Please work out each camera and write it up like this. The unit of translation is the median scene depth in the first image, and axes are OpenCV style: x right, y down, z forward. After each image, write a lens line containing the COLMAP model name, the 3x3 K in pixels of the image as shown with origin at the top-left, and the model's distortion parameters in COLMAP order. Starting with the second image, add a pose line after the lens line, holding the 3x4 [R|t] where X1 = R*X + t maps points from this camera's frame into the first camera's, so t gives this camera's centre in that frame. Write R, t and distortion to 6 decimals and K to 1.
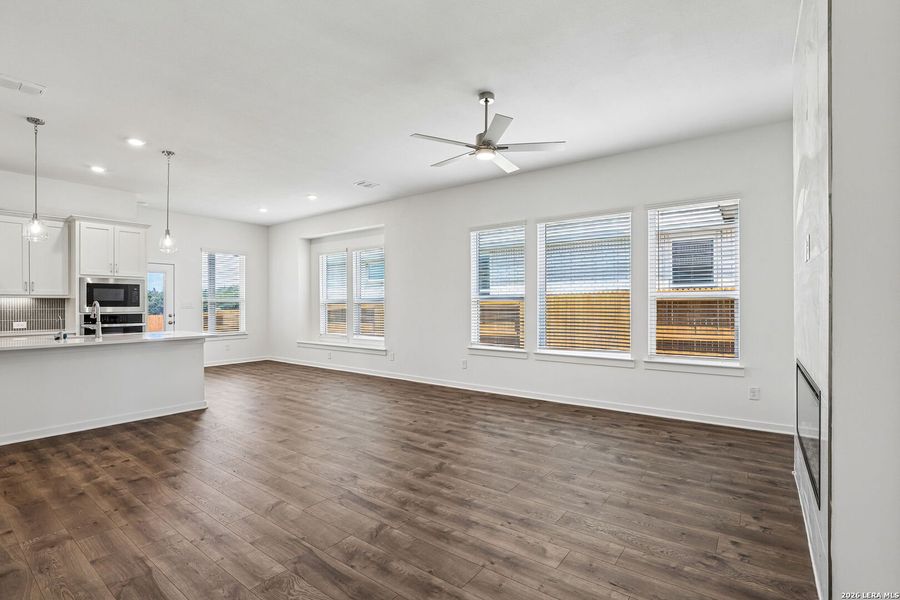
lens RADIAL K [[426.0, 0, 452.1], [0, 426.0, 304.5], [0, 0, 1]] dist [-0.021855, 0.001328]
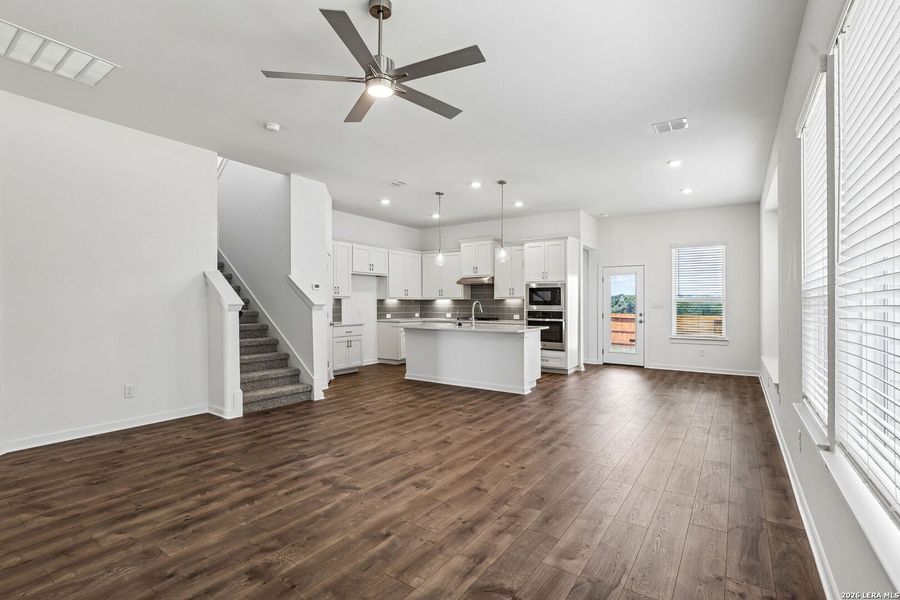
lens RADIAL K [[426.0, 0, 452.1], [0, 426.0, 304.5], [0, 0, 1]] dist [-0.021855, 0.001328]
pose [[0.026471, 0.002777, -0.999646, 0.775915], [-0.002444, 0.999993, 0.002713, -0.000033], [0.999647, 0.002371, 0.026478, 1.084295]]
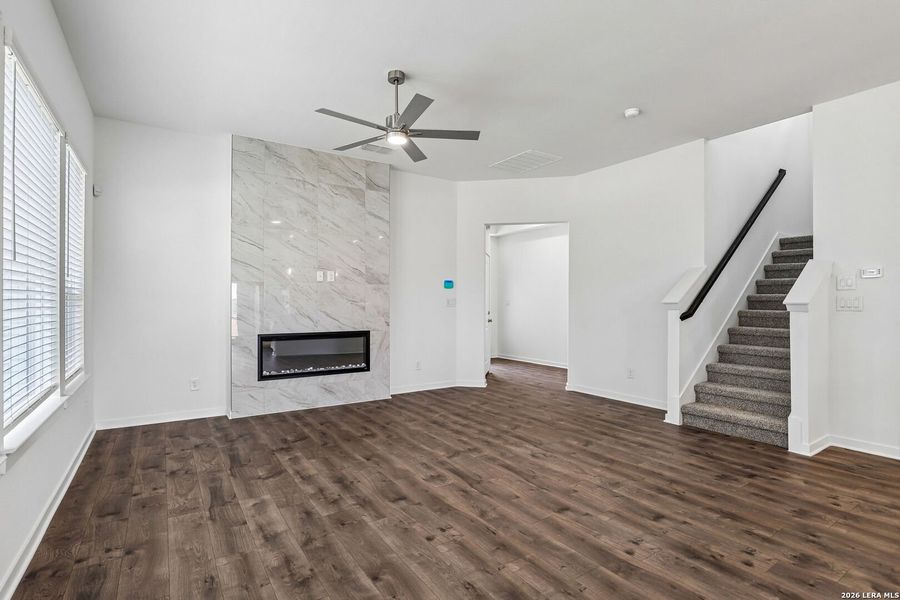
lens RADIAL K [[426.0, 0, 452.1], [0, 426.0, 304.5], [0, 0, 1]] dist [-0.021855, 0.001328]
pose [[-0.941791, -0.000136, 0.336200, -0.345408], [0.000556, 0.999998, 0.001961, 0.004376], [-0.336200, 0.002034, -0.941788, 1.821359]]
